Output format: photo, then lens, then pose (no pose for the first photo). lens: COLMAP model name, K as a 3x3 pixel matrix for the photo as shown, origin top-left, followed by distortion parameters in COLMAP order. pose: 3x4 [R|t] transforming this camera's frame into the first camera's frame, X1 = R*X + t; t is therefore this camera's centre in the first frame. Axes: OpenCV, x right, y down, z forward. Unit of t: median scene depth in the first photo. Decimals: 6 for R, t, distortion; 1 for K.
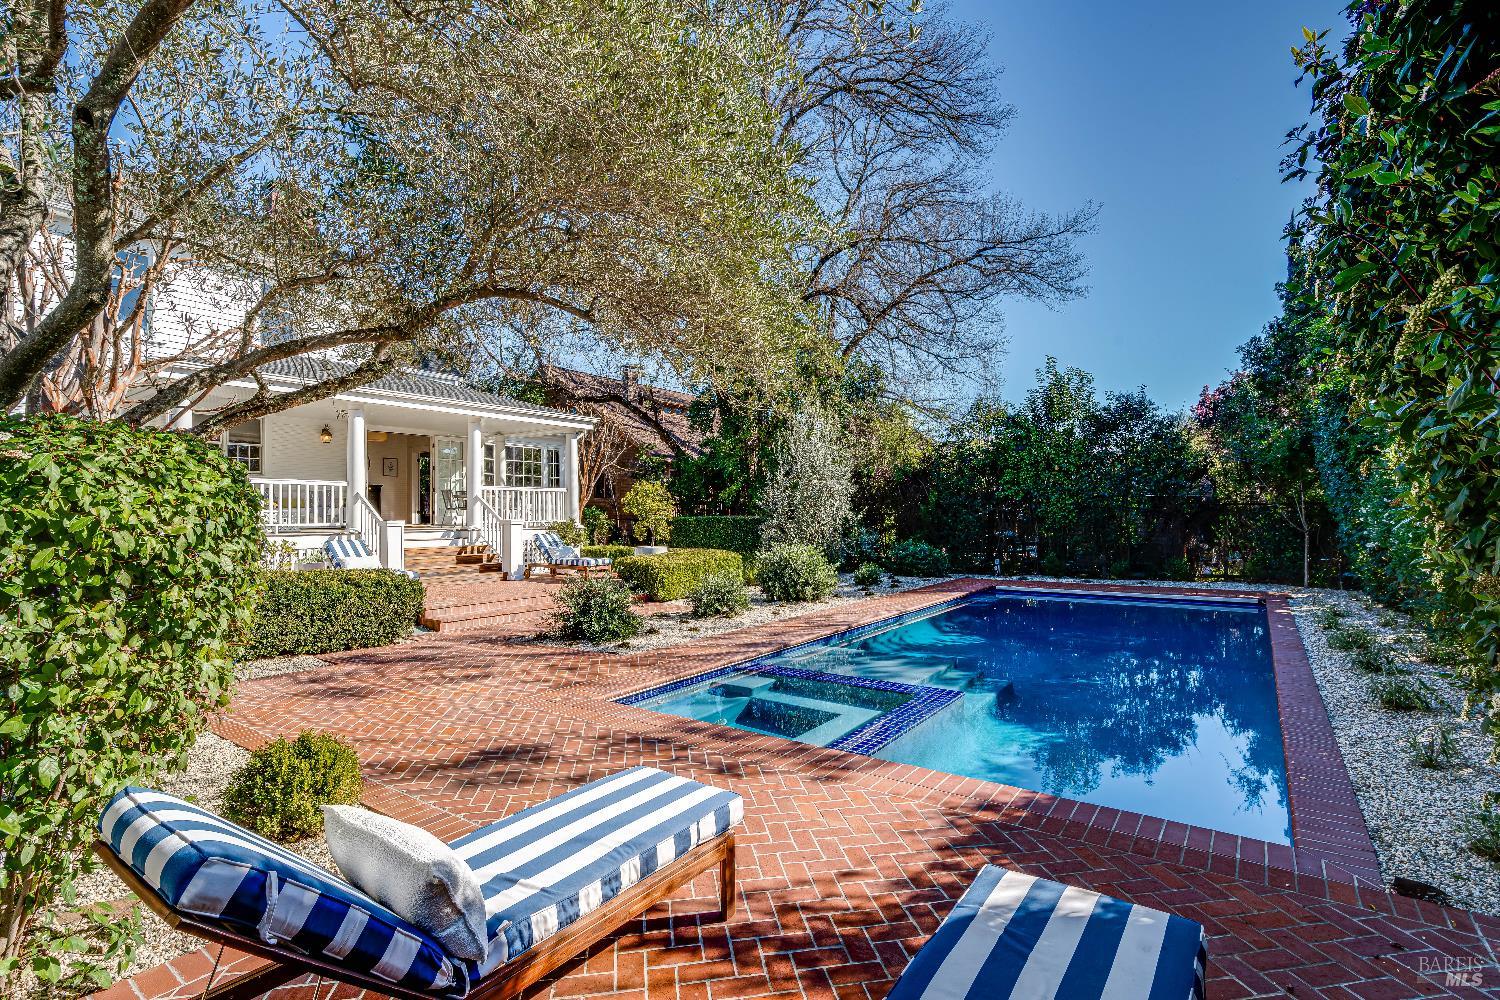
lens RADIAL K [[678.9, 0, 754.1], [0, 678.9, 513.7], [0, 0, 1]] dist [-0.001125, -0.000193]
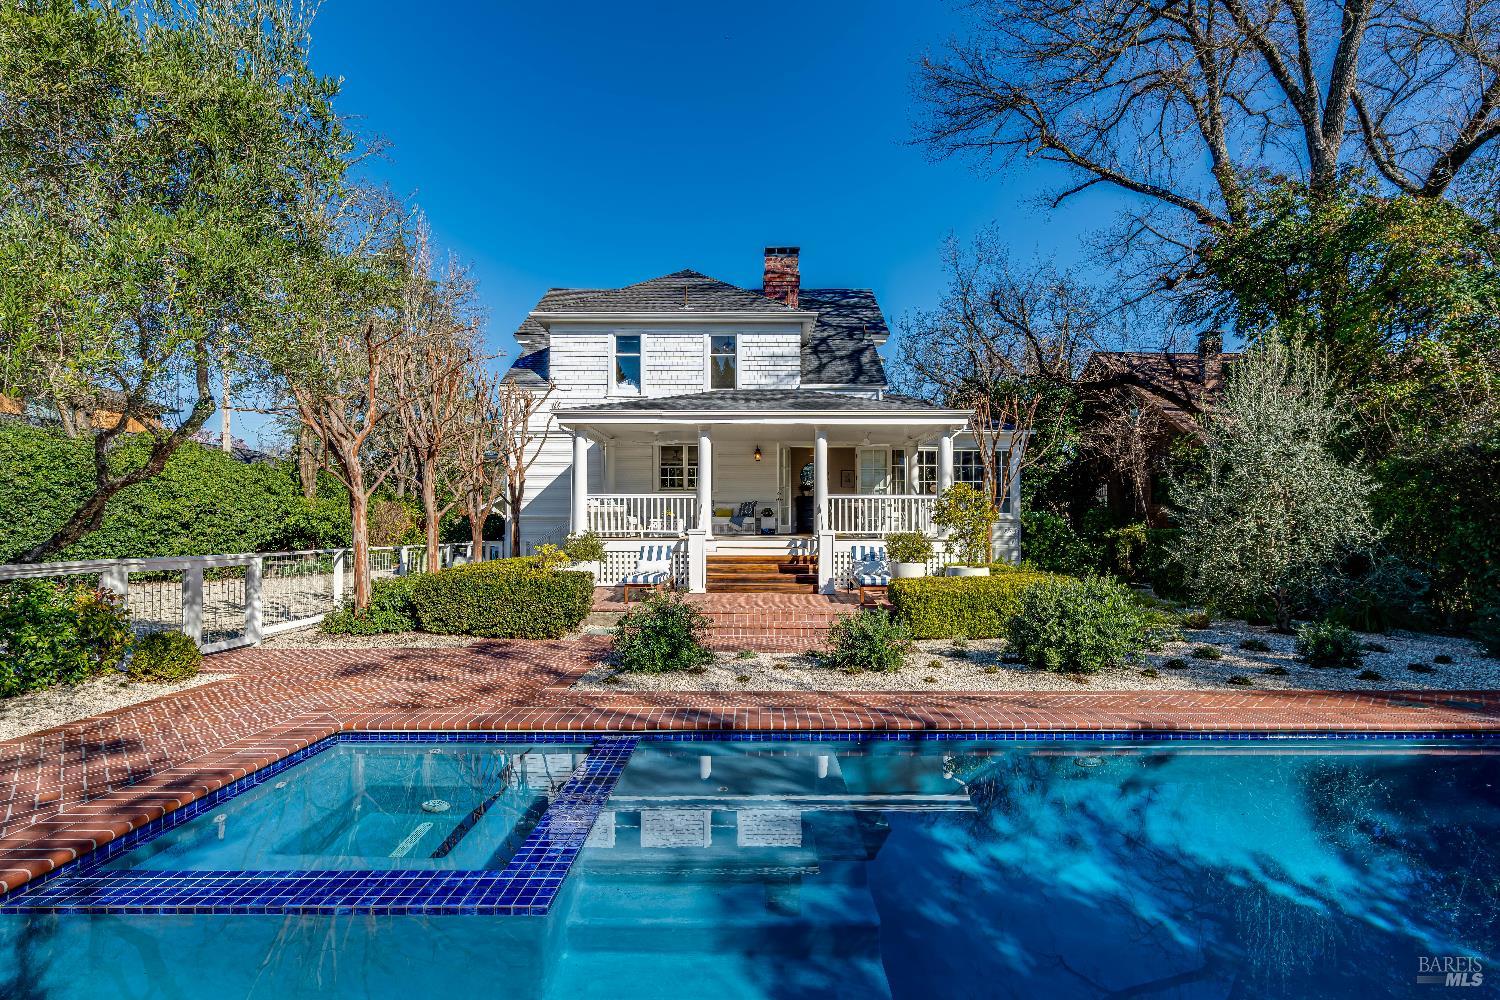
lens RADIAL K [[678.9, 0, 754.1], [0, 678.9, 513.7], [0, 0, 1]] dist [-0.001125, -0.000193]
pose [[0.586470, -0.008219, -0.809929, 0.270208], [-0.002621, 0.999924, -0.012045, -0.001119], [0.809967, 0.009187, 0.586404, 0.293088]]
